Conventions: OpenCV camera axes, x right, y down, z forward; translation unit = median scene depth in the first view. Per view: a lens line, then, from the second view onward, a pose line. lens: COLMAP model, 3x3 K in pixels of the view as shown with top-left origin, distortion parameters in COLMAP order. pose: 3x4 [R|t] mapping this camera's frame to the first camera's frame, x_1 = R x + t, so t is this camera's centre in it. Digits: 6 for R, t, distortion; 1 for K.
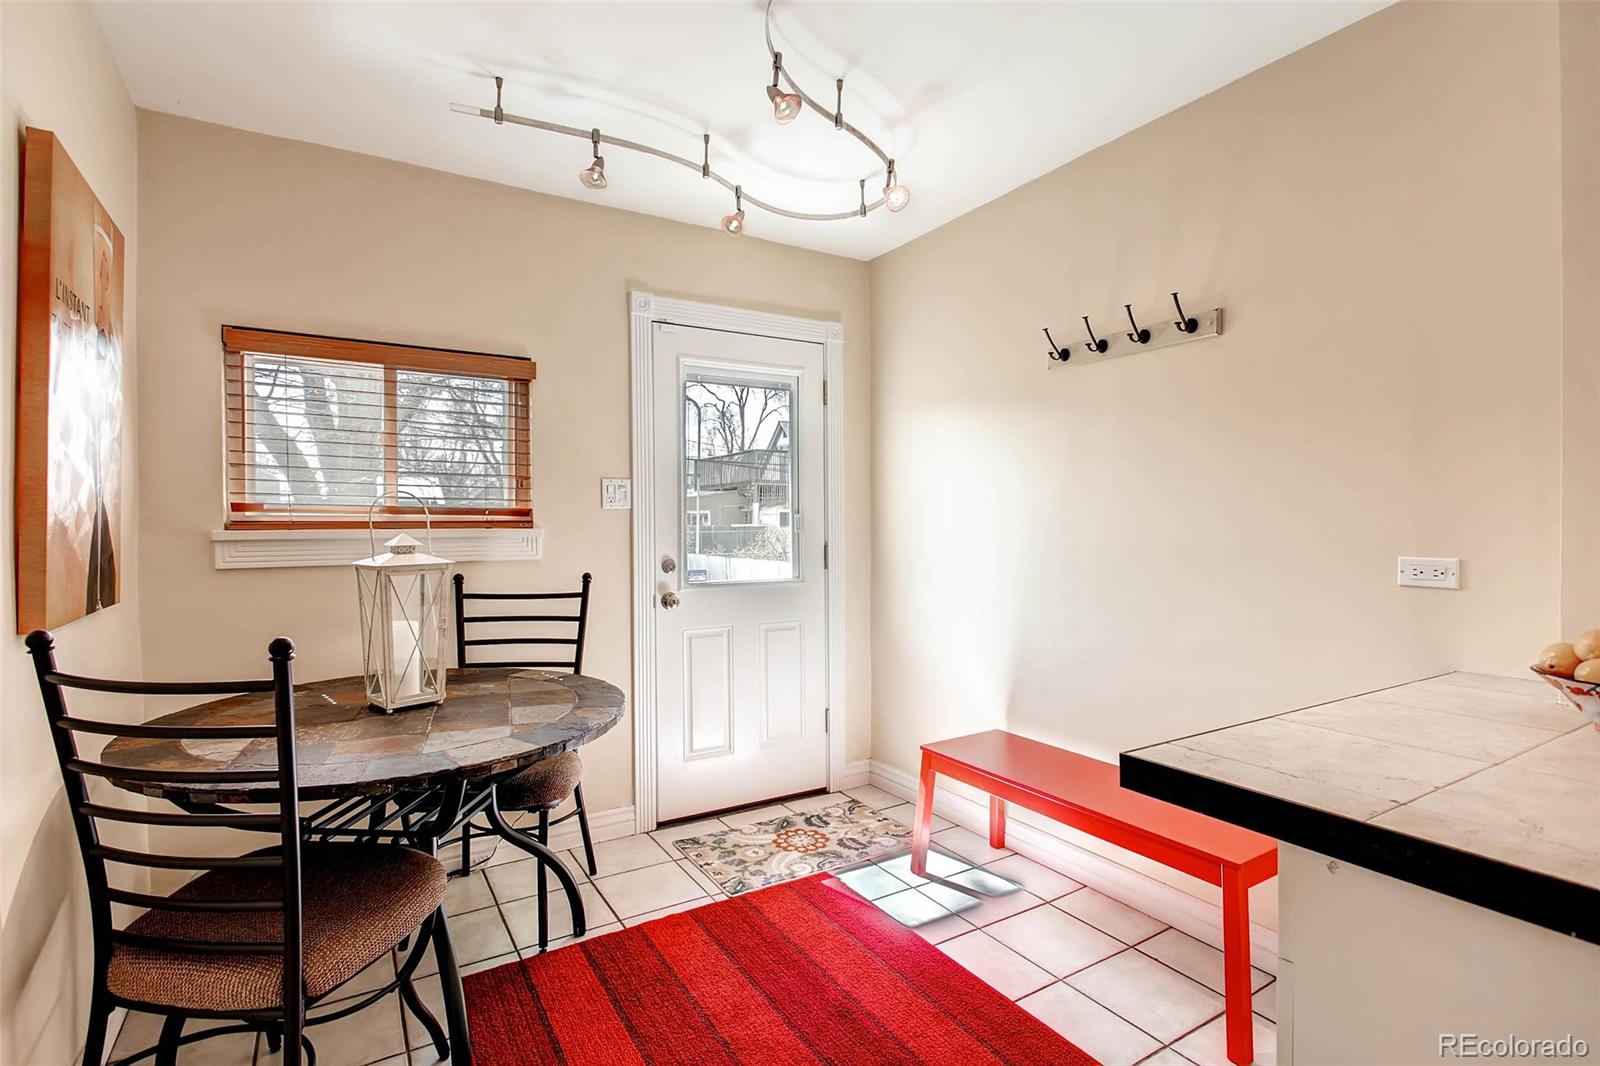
lens RADIAL K [[760.9, 0, 786.5], [0, 760.9, 534.2], [0, 0, 1]] dist [0.000489, 0.006119]
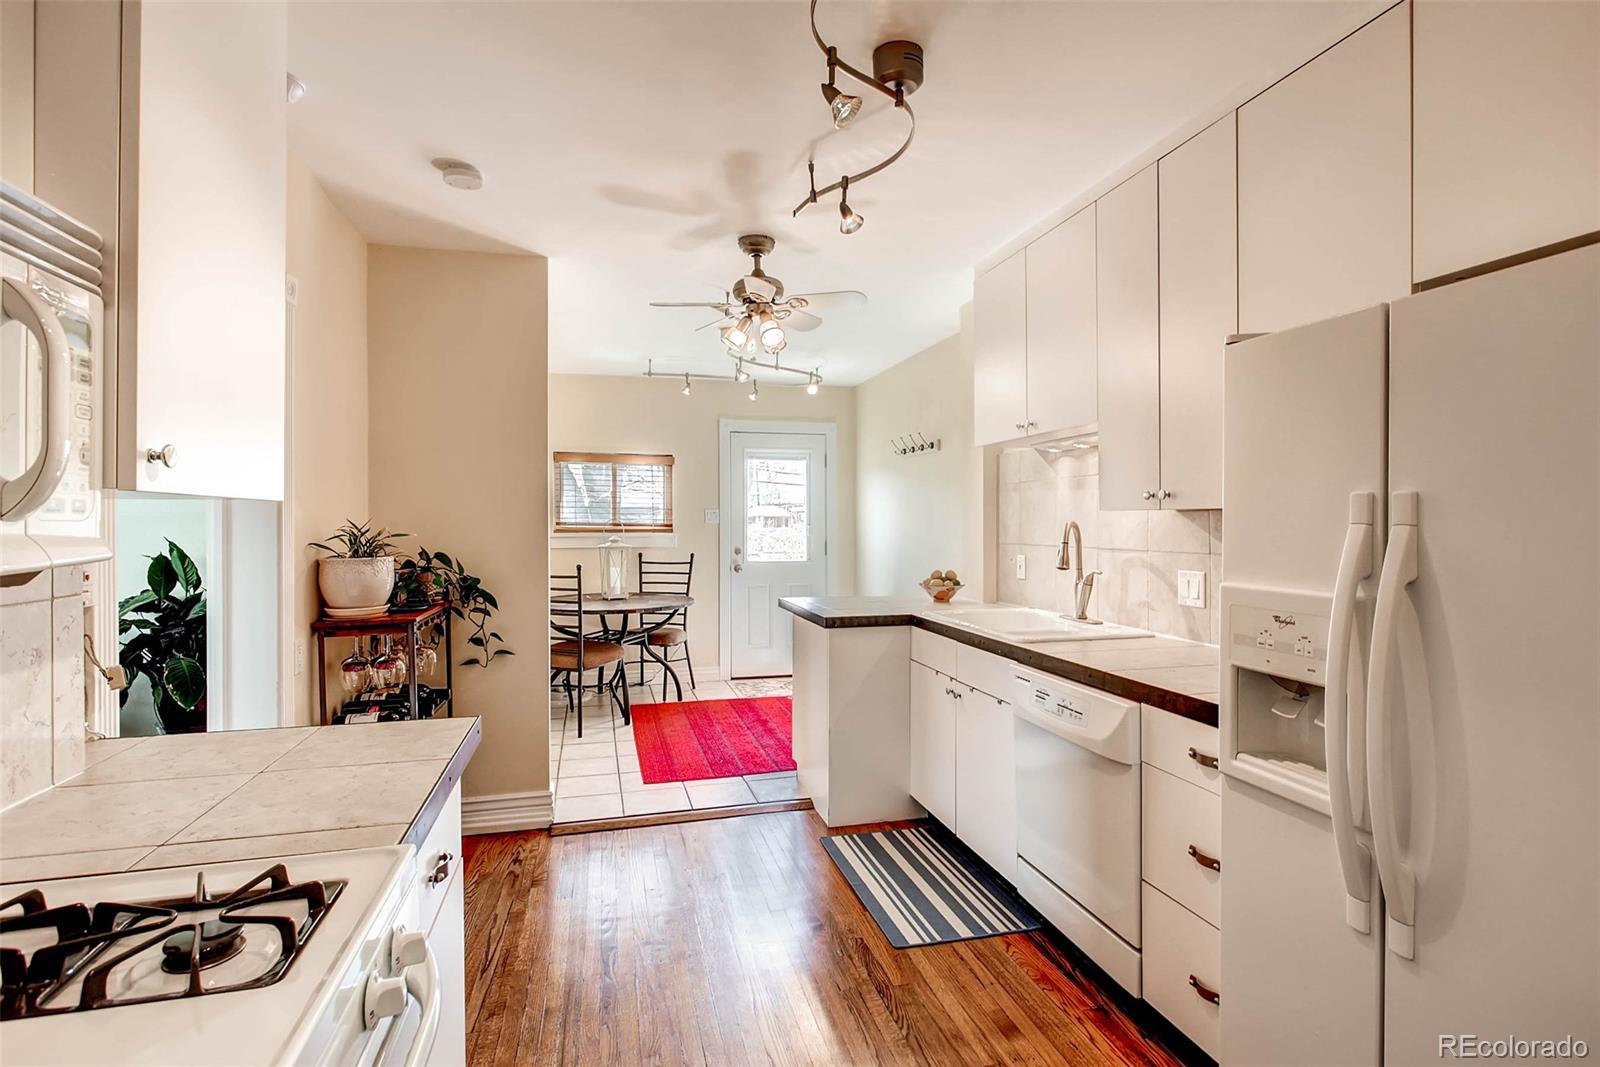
lens RADIAL K [[760.9, 0, 787.5], [0, 760.9, 534.1], [0, 0, 1]] dist [0.000489, 0.006119]
pose [[0.959426, 0.009149, -0.281811, 0.656413], [-0.009080, 0.999958, 0.001550, -0.010756], [0.281813, 0.001071, 0.959469, -1.098207]]
